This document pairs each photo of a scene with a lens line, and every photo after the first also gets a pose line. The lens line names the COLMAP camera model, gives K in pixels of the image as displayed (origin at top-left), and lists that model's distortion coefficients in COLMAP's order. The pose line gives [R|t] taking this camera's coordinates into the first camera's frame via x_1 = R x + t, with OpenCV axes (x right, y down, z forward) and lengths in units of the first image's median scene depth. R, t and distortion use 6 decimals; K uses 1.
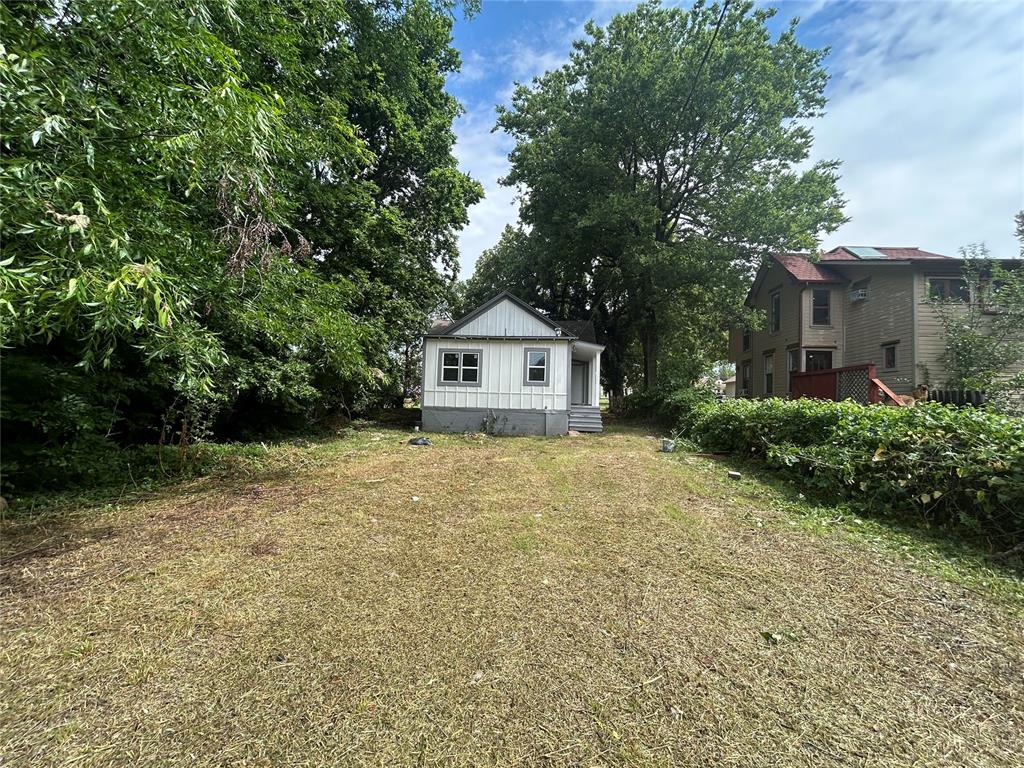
lens RADIAL K [[411.9, 0, 511.3], [0, 411.9, 382.9], [0, 0, 1]] dist [0.000345, 0.000248]
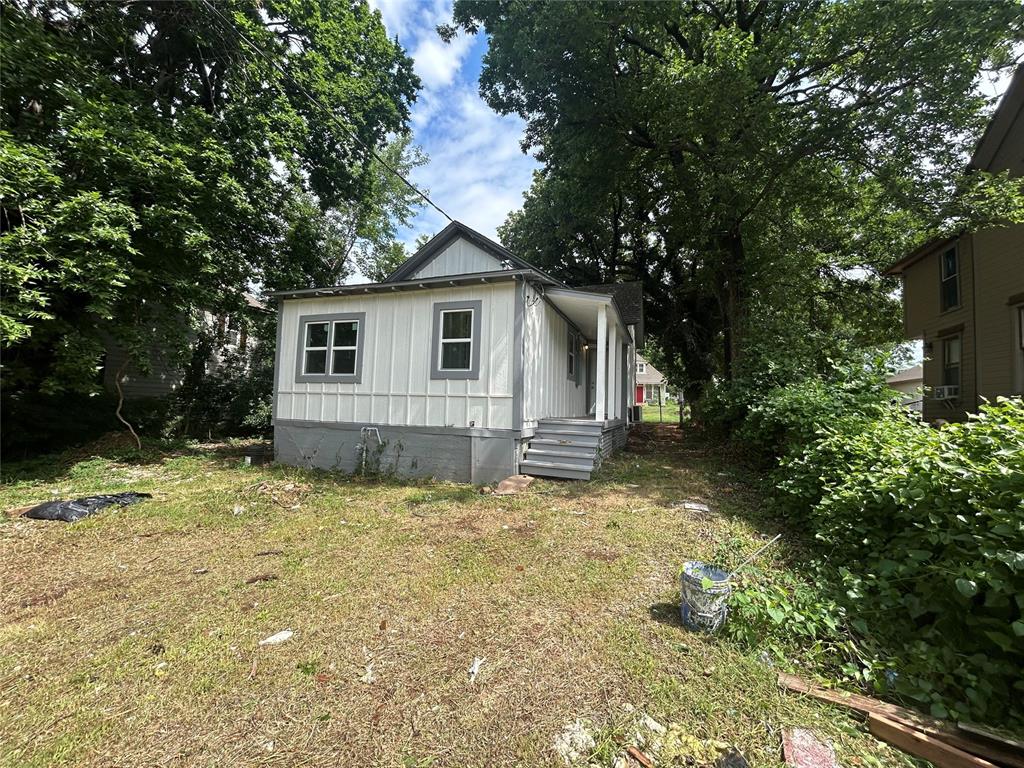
lens RADIAL K [[411.9, 0, 511.3], [0, 411.9, 382.9], [0, 0, 1]] dist [0.000345, 0.000248]
pose [[0.969188, -0.015681, -0.245824, 0.242625], [0.011043, 0.999734, -0.020235, 0.022035], [0.246076, 0.016897, 0.969103, 0.536803]]
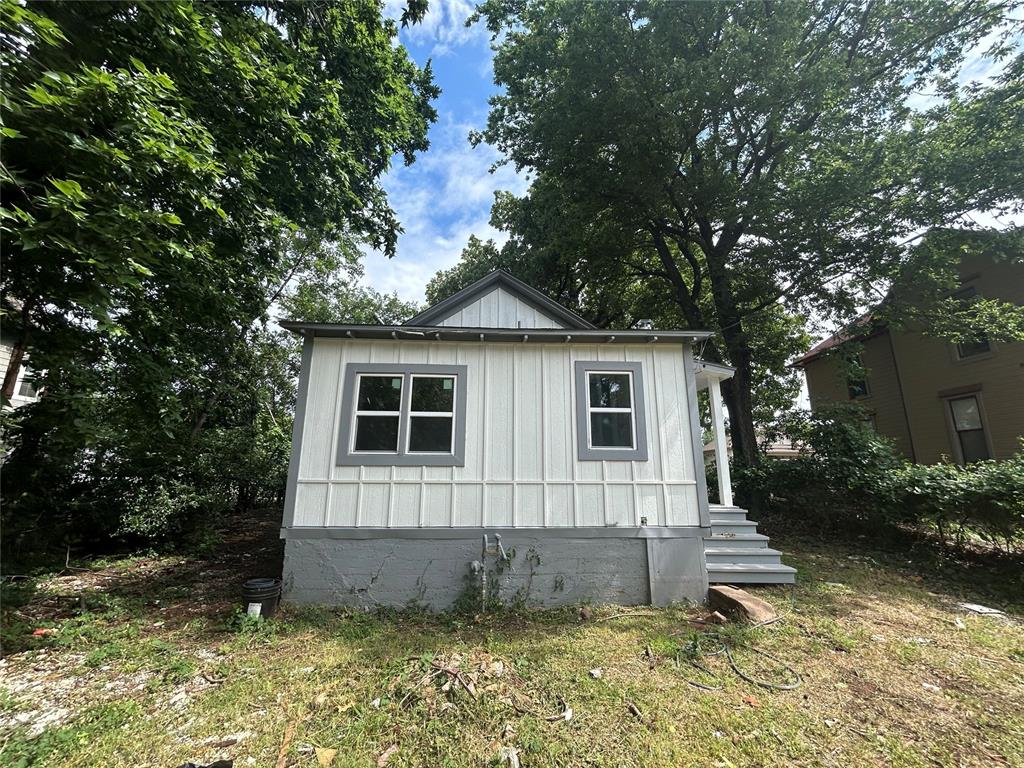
lens RADIAL K [[411.9, 0, 511.3], [0, 411.9, 382.9], [0, 0, 1]] dist [0.000345, 0.000248]
pose [[0.989835, 0.006042, 0.142093, -0.082710], [0.019225, 0.984243, -0.175775, 0.001869], [-0.140916, 0.176720, 0.974121, 0.628596]]
